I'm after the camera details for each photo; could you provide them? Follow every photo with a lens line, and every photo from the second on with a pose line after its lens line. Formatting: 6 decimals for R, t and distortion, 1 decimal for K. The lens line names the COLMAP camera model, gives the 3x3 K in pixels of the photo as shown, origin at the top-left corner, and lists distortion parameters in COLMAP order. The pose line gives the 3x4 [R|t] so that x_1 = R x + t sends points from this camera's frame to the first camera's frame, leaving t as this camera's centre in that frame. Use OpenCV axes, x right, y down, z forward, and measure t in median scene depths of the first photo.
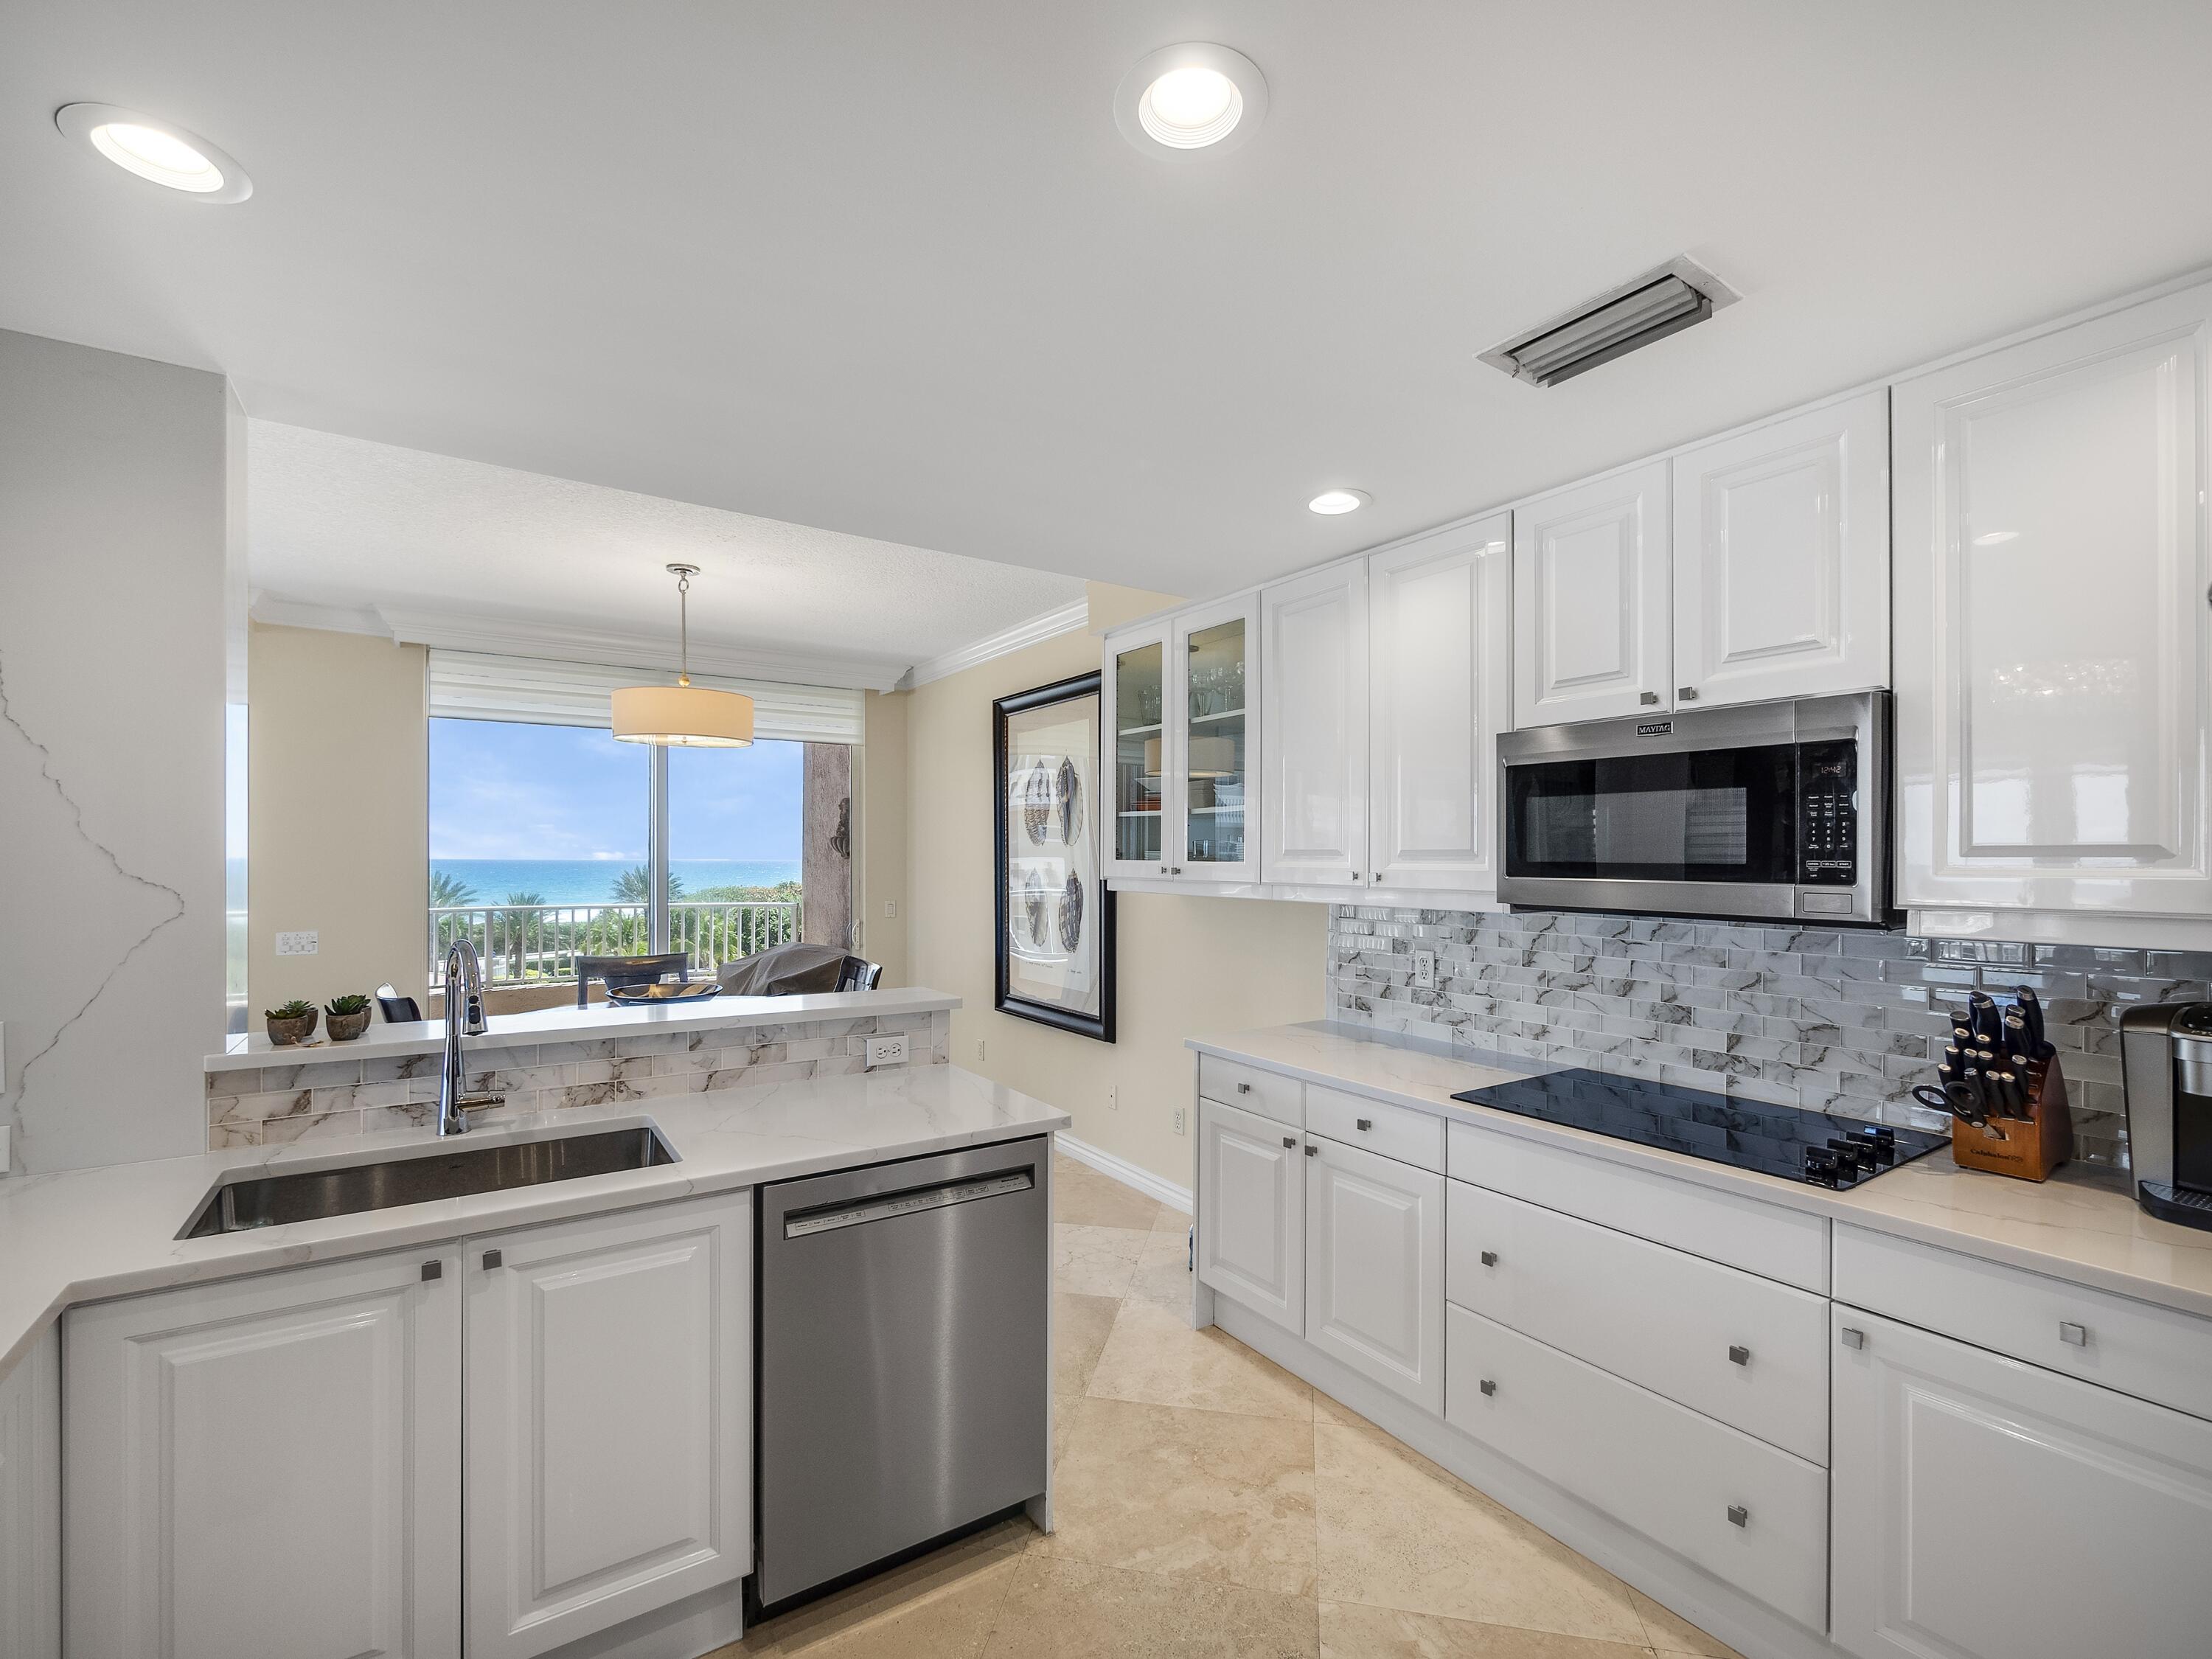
lens RADIAL K [[950.8, 0, 1090.8], [0, 950.8, 862.3], [0, 0, 1]] dist [0.000369, 0.000066]
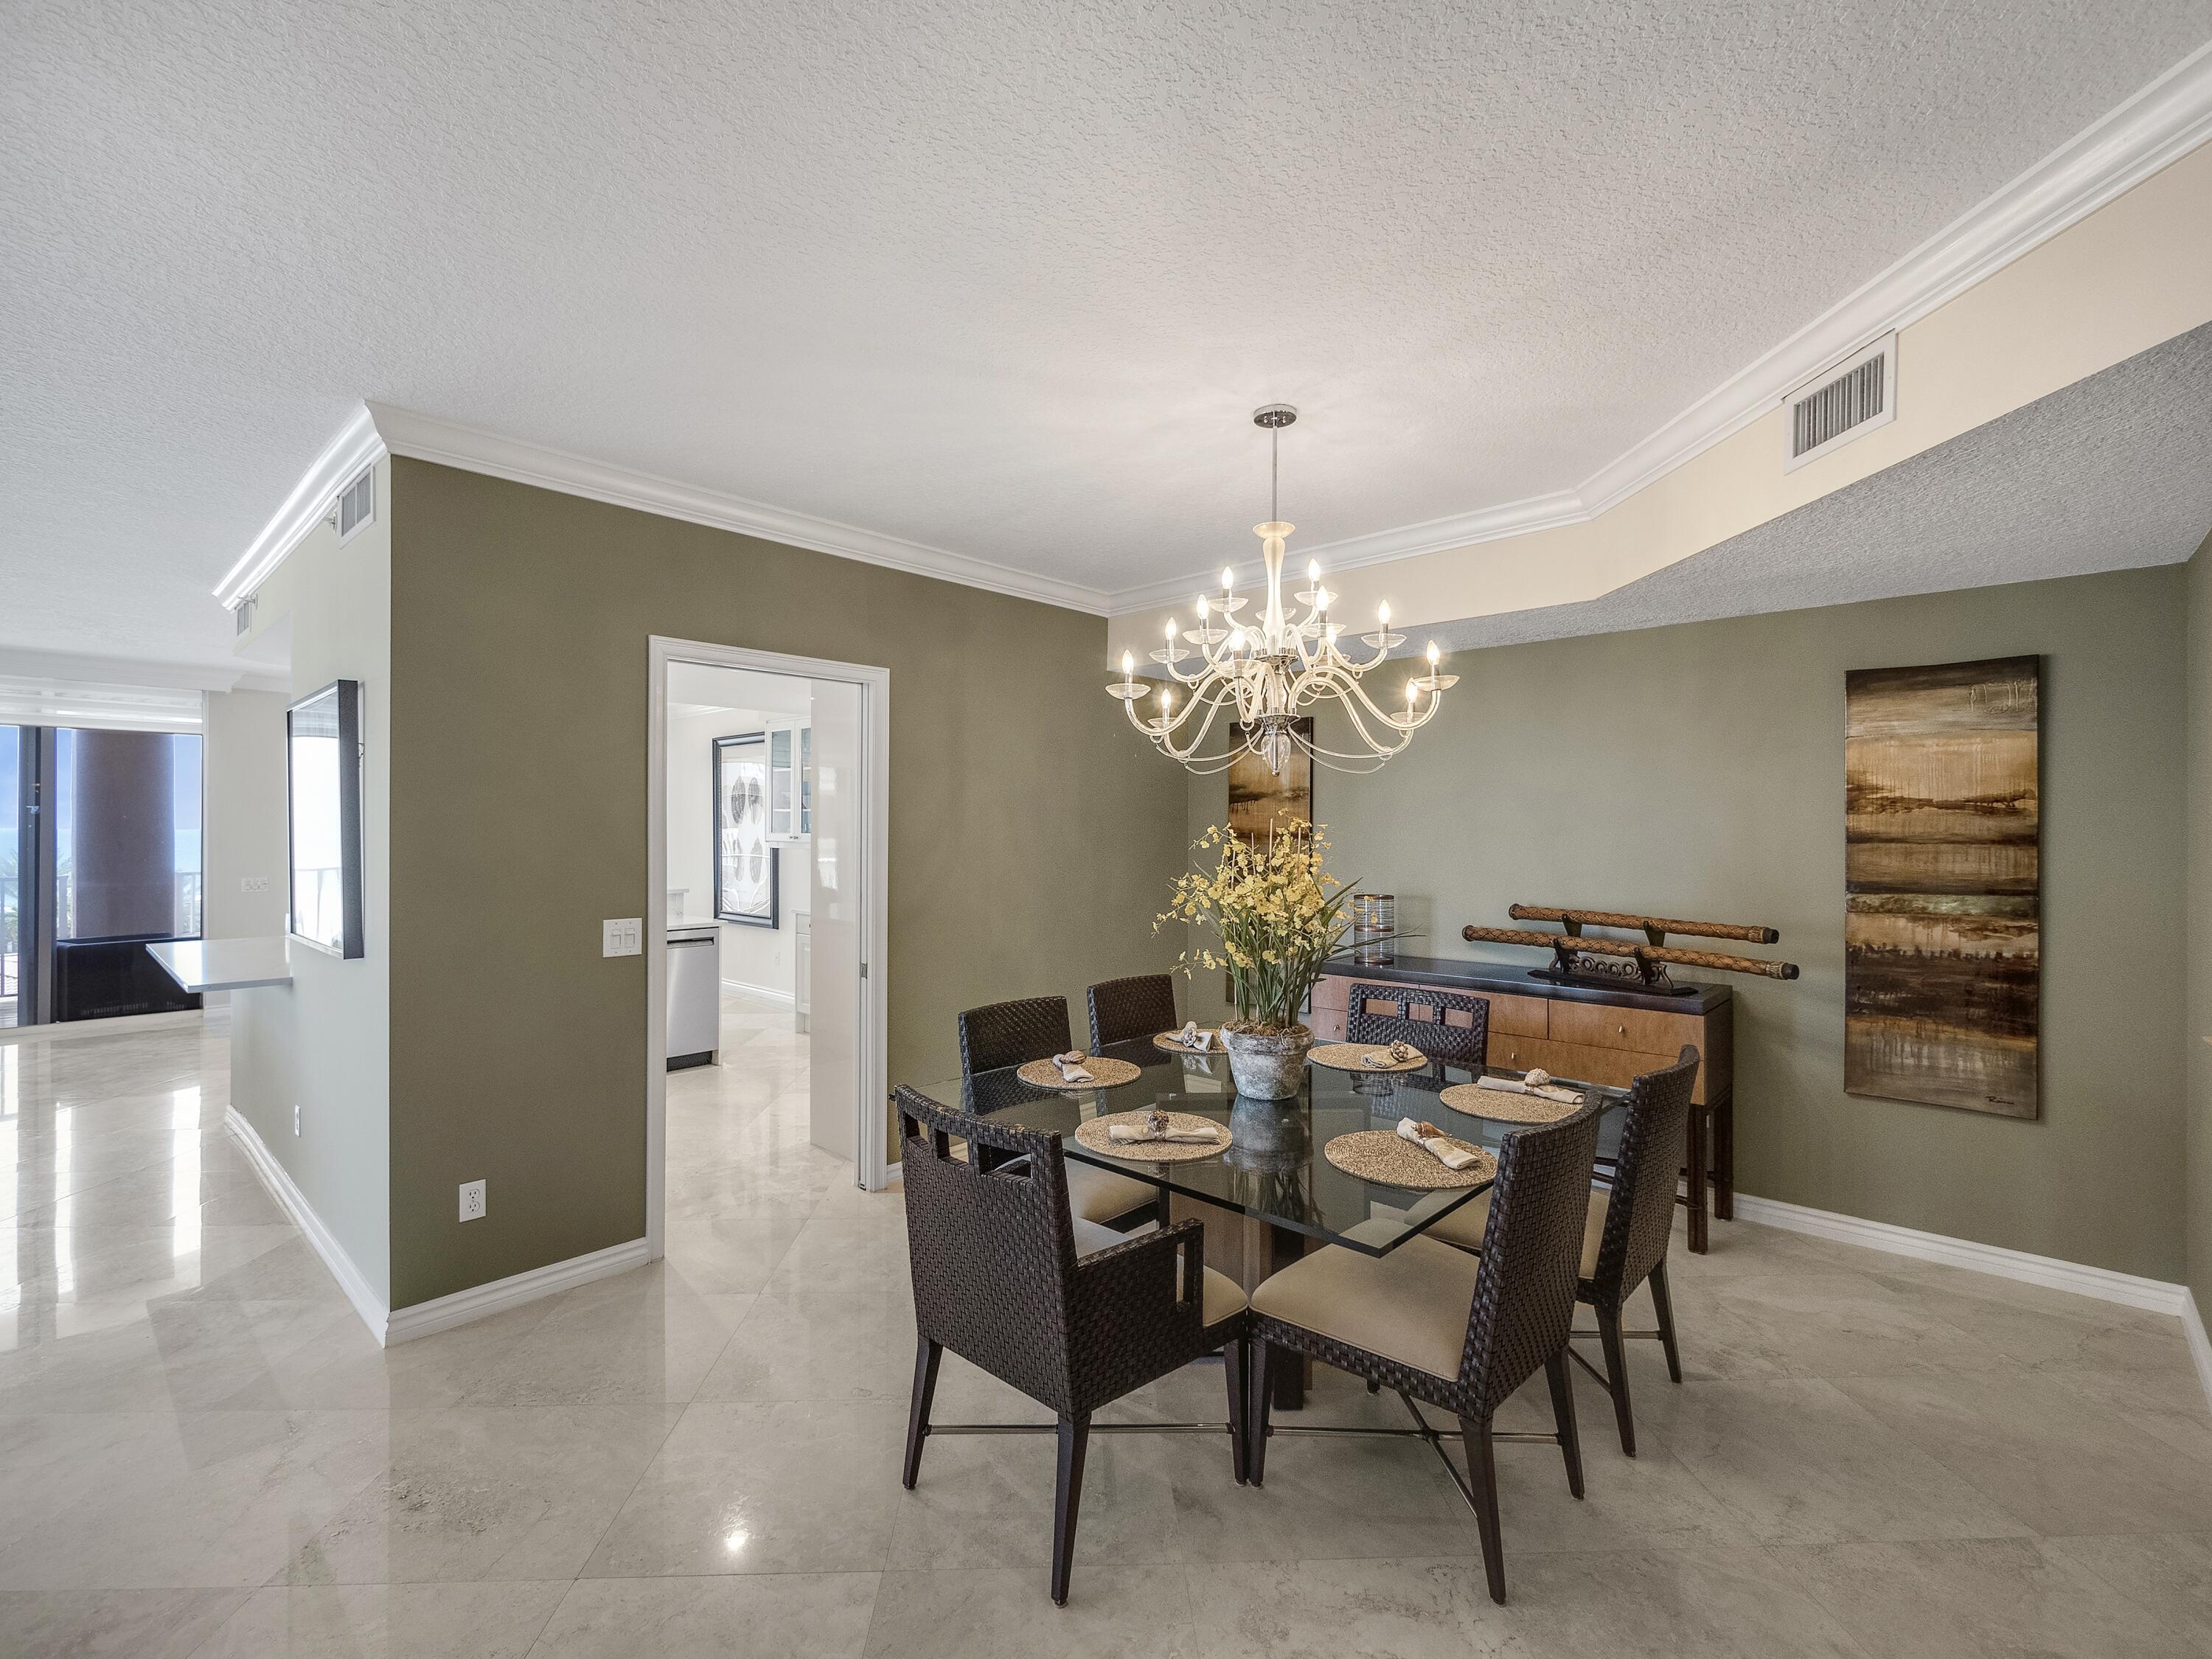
lens RADIAL K [[983.8, 0, 1114.7], [0, 983.8, 822.3], [0, 0, 1]] dist [-0.013641, 0.000026]
pose [[0.967050, -0.000839, 0.254584, 0.161915], [0.002891, 0.999966, -0.007686, -0.005018], [-0.254569, 0.008169, 0.967020, -0.974888]]
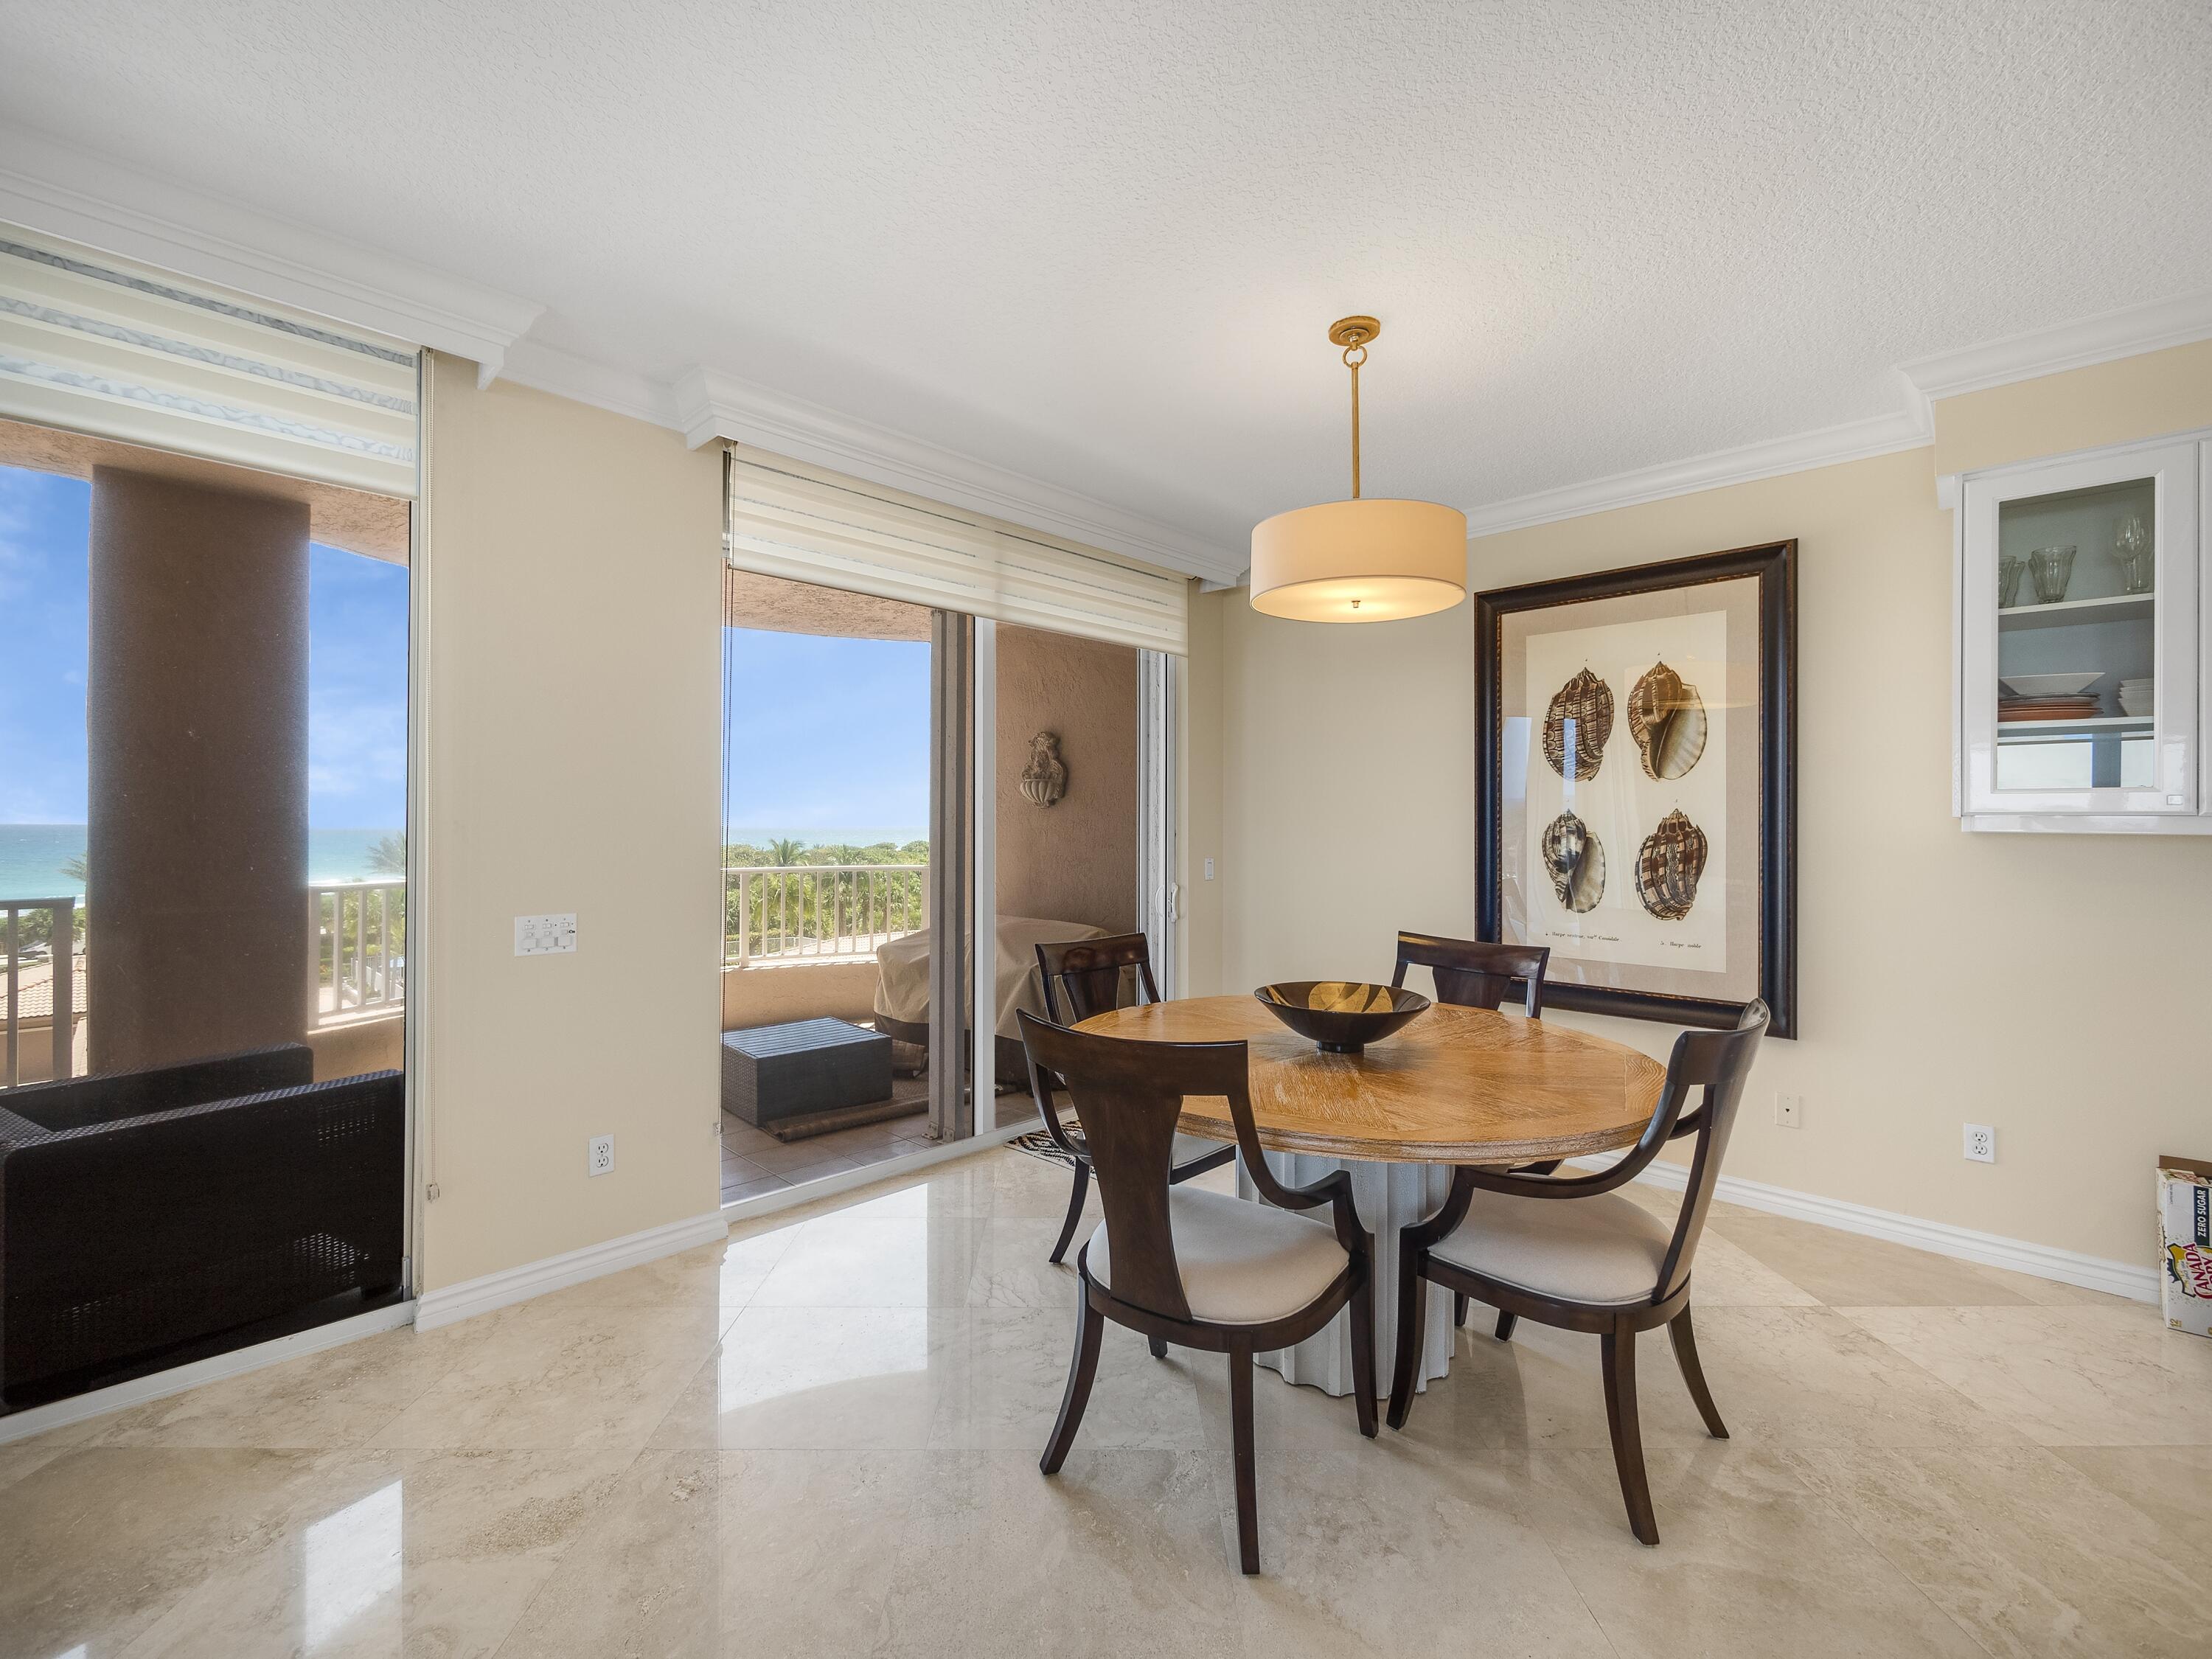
lens RADIAL K [[983.8, 0, 1114.7], [0, 983.8, 822.3], [0, 0, 1]] dist [-0.013641, 0.000026]
pose [[0.972057, 0.000386, 0.234746, -0.632343], [0.000484, 0.999993, -0.003646, 0.018870], [-0.234746, 0.003657, 0.972050, 0.333089]]
